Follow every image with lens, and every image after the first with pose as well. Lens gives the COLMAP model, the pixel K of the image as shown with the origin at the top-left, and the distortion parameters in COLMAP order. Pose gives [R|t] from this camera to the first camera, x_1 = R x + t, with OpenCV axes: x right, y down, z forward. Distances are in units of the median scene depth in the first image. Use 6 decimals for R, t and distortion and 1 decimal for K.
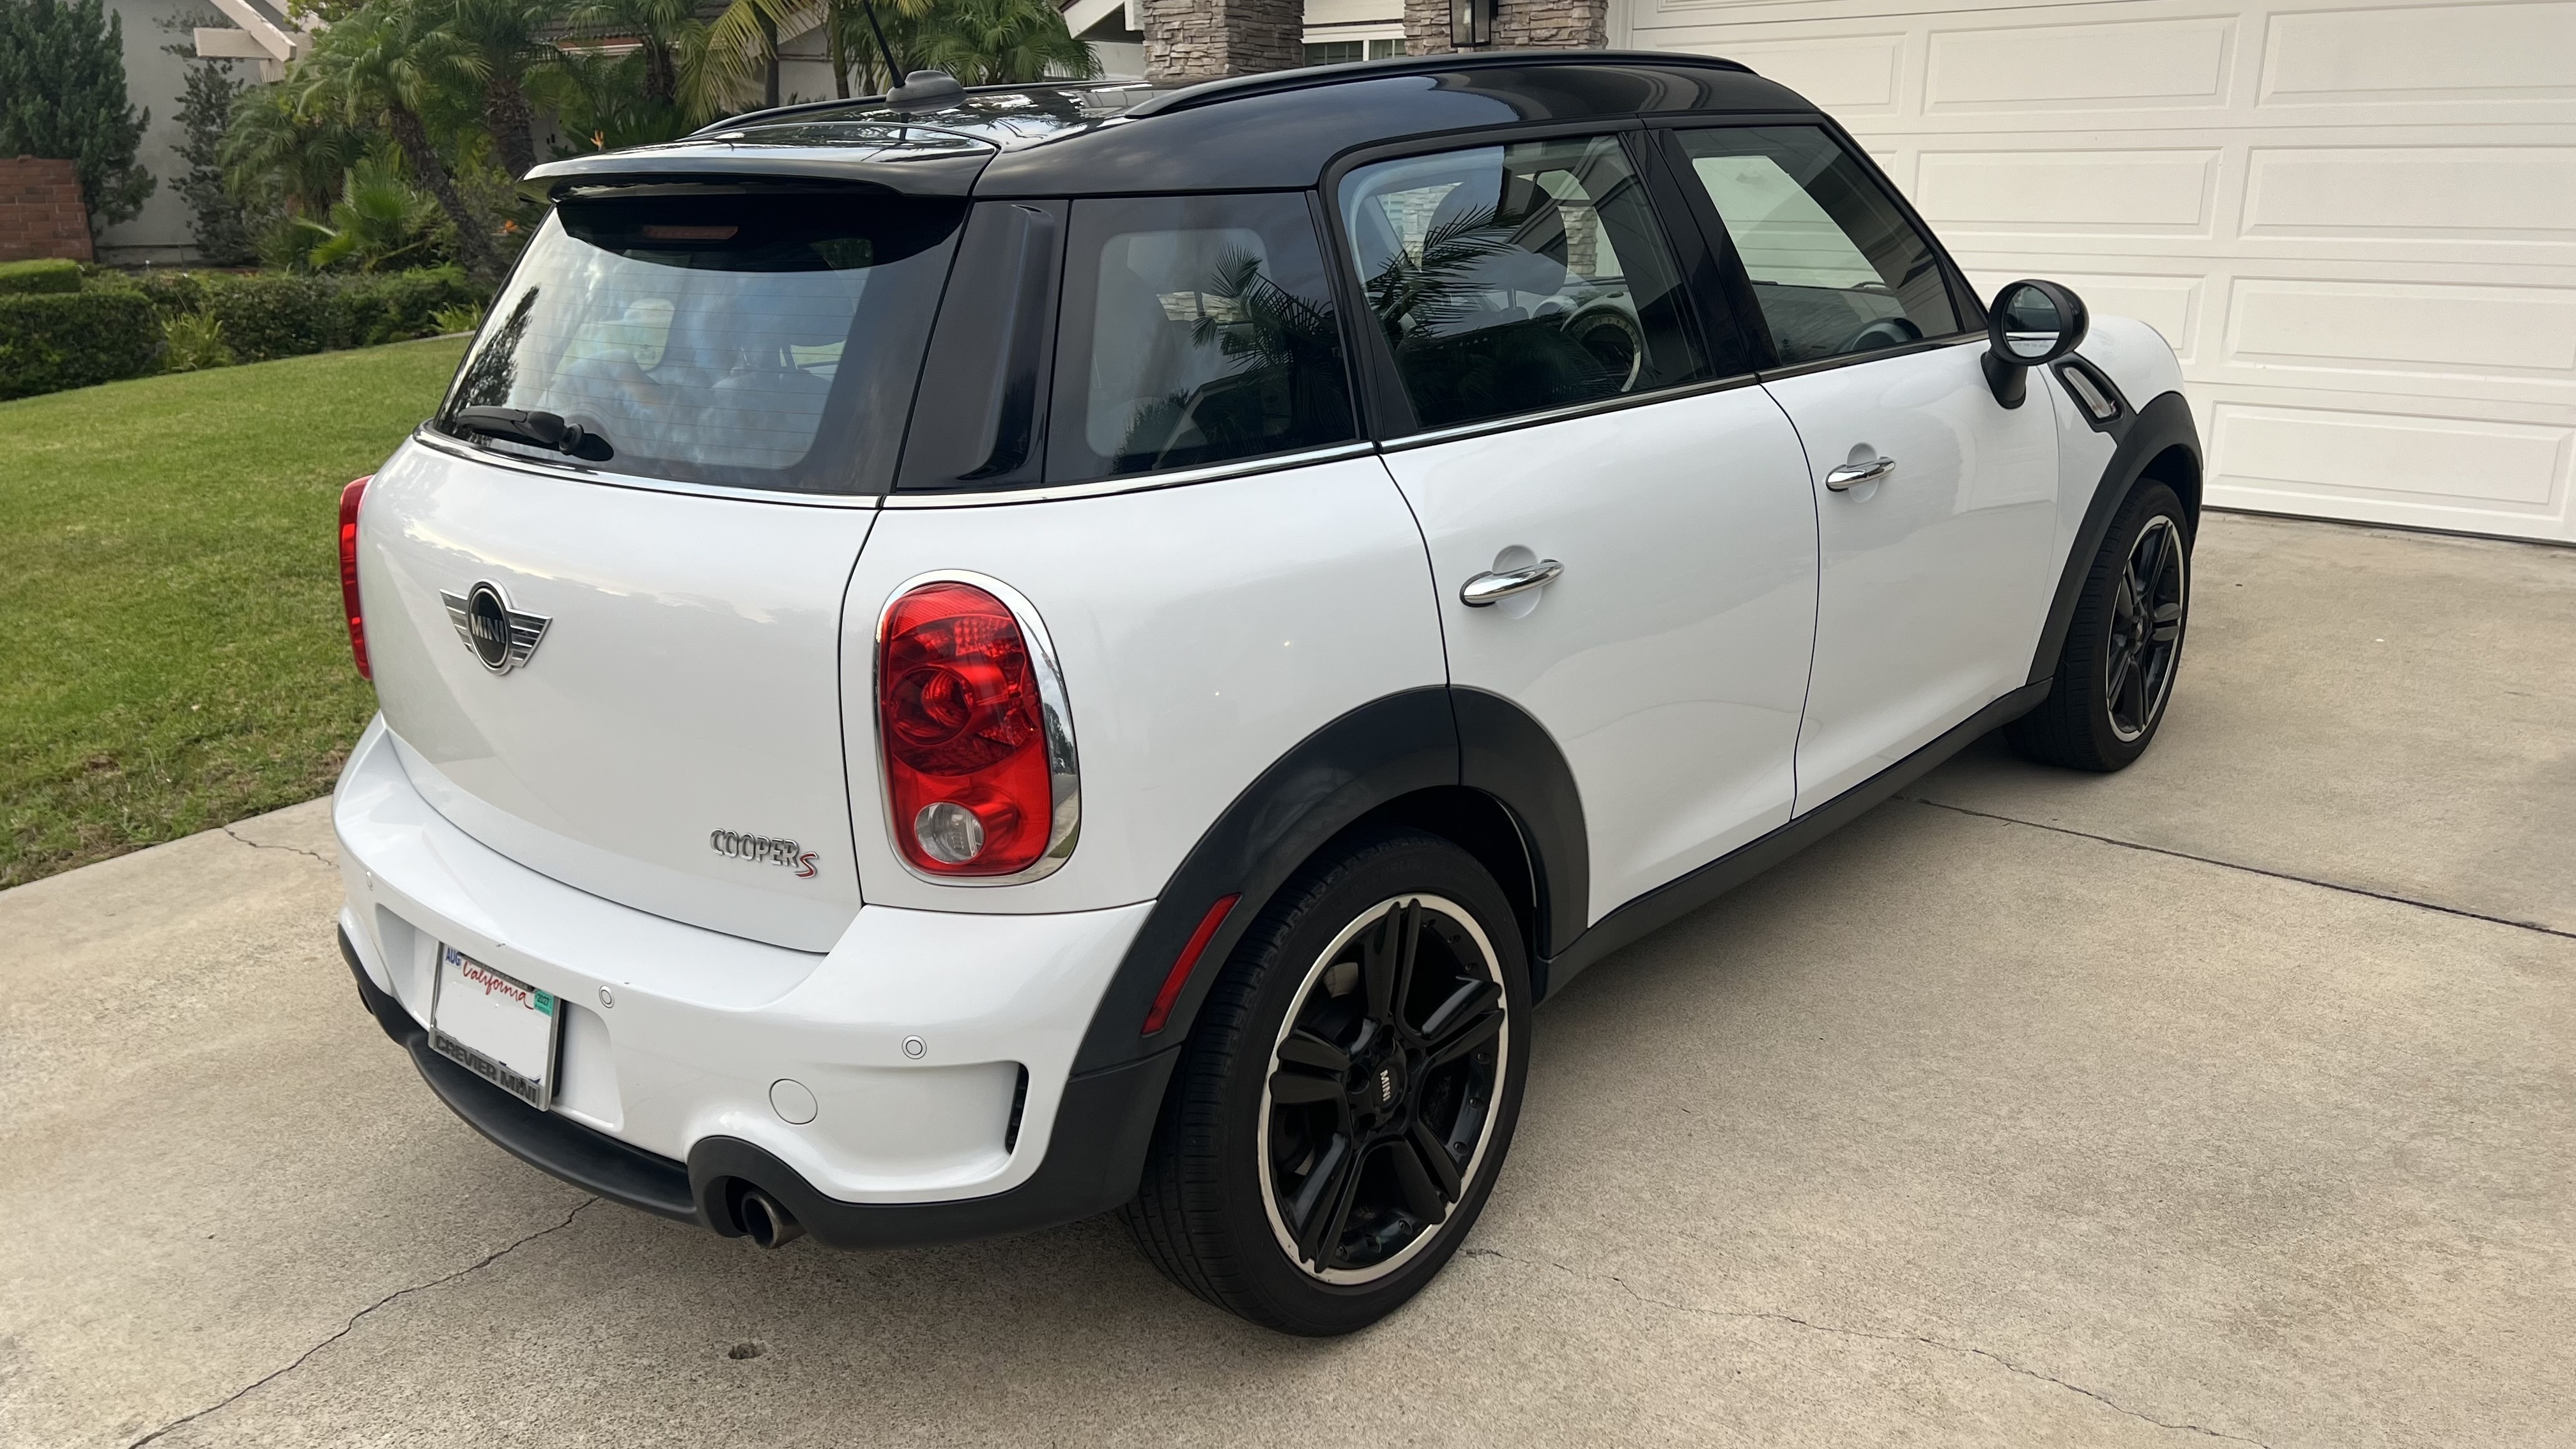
lens RADIAL K [[1941.9, 0, 1296.3], [0, 1941.9, 726.8], [0, 0, 1]] dist [0.062765, -0.063703]
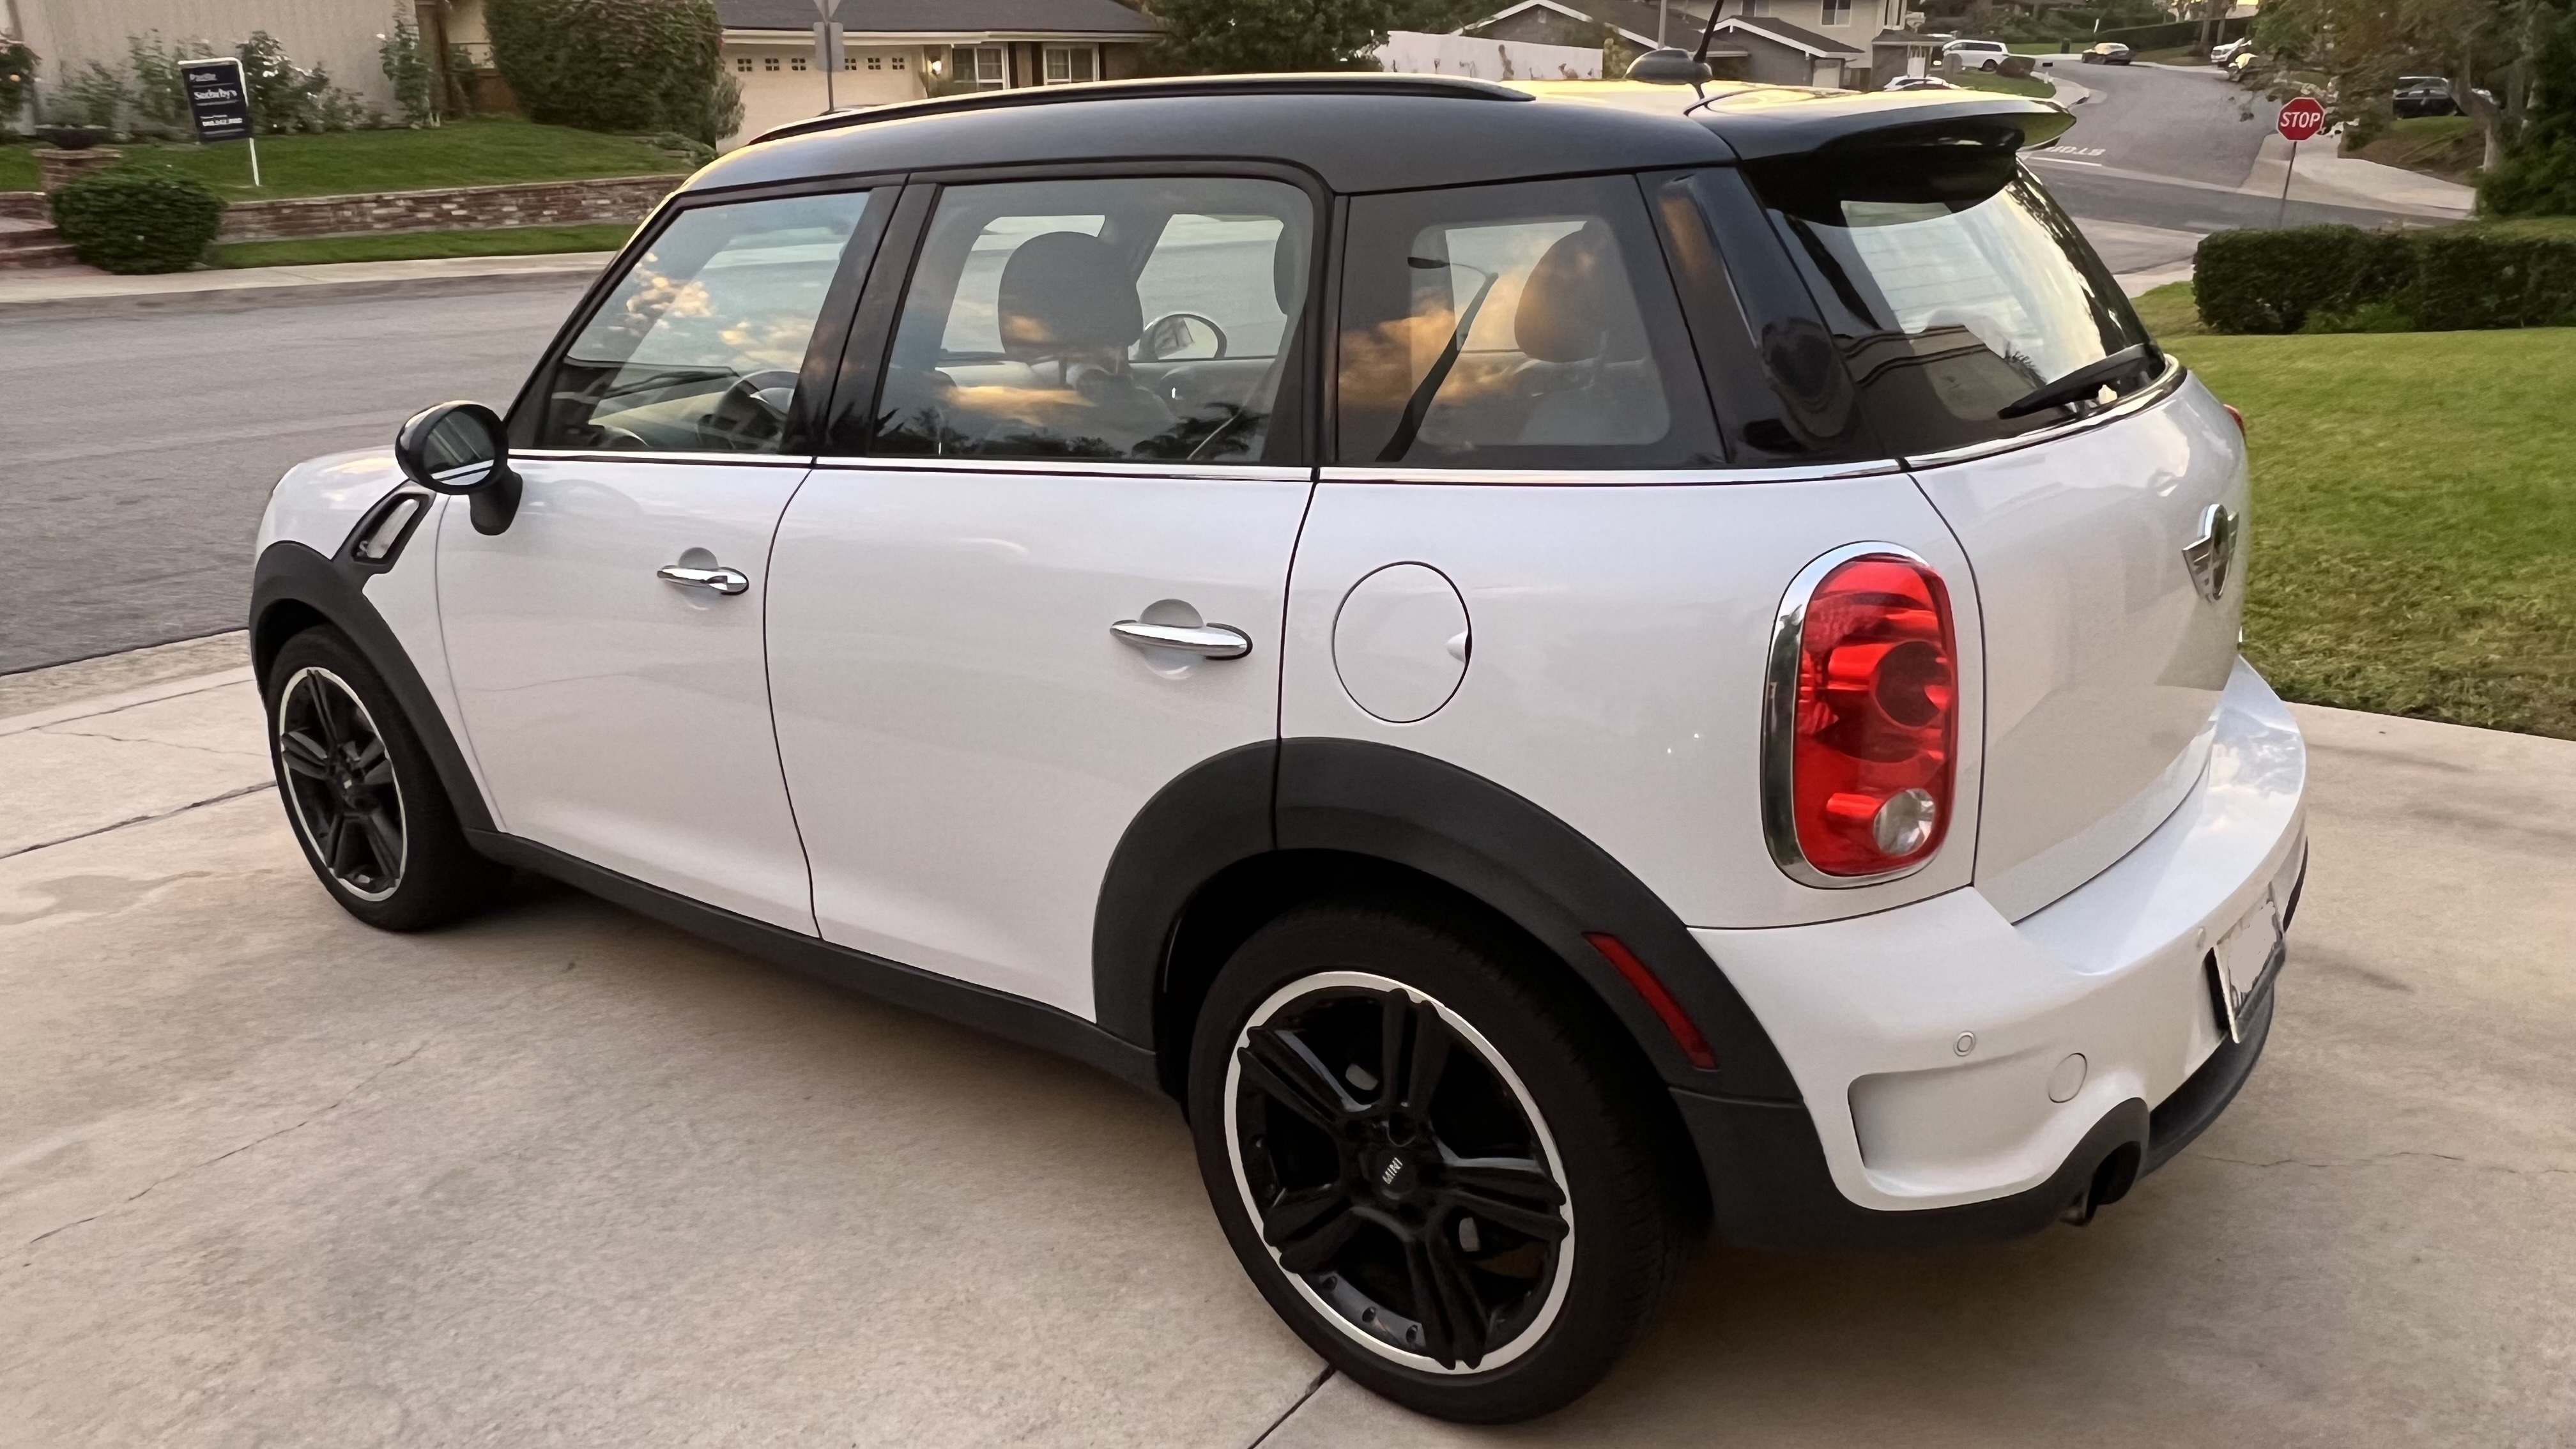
lens RADIAL K [[1815.2, 0, 1277.6], [0, 1815.2, 755.6], [0, 0, 1]] dist [0.005414, -0.009082]
pose [[0.066300, 0.360248, -0.930498, 0.701898], [-0.273161, 0.903476, 0.330323, -0.242350], [0.959681, 0.232276, 0.158306, 0.666406]]
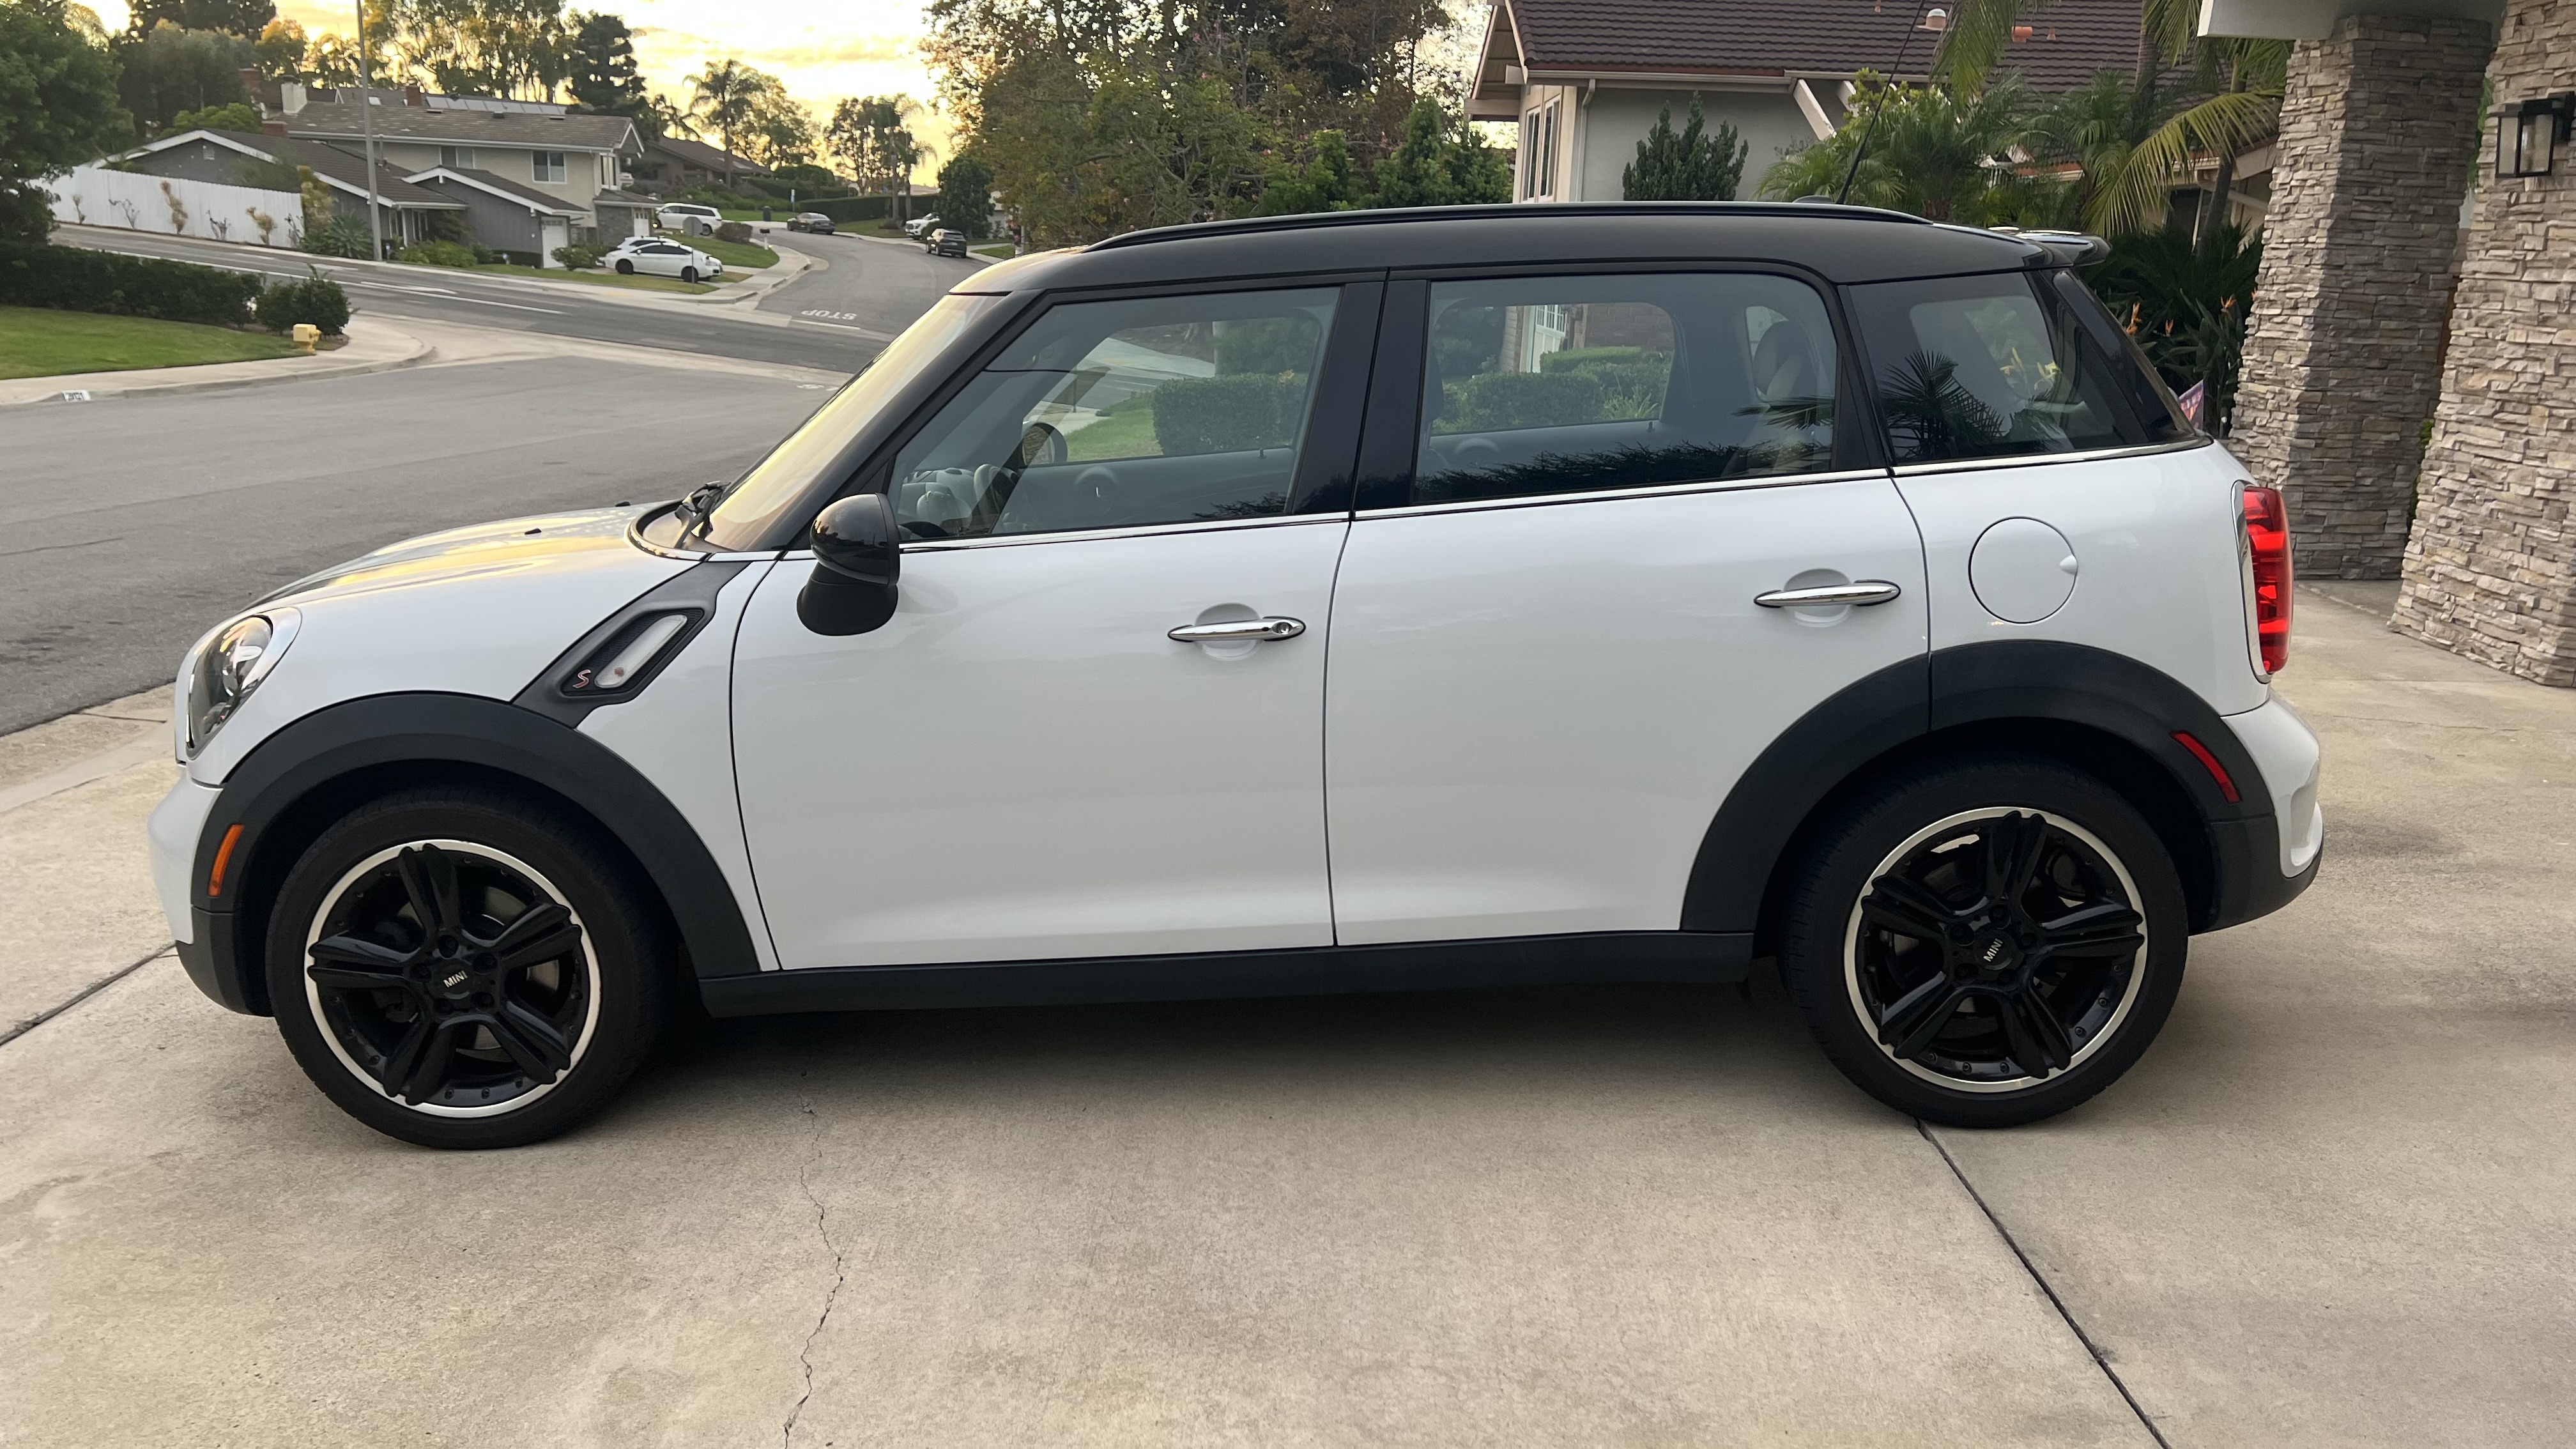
lens RADIAL K [[1941.9, 0, 1286.5], [0, 1941.9, 740.0], [0, 0, 1]] dist [0.062765, -0.063703]
pose [[0.661952, 0.208813, -0.719873, 0.642842], [-0.241450, 0.968621, 0.058945, -0.069566], [0.709593, 0.134794, 0.691599, 0.148857]]
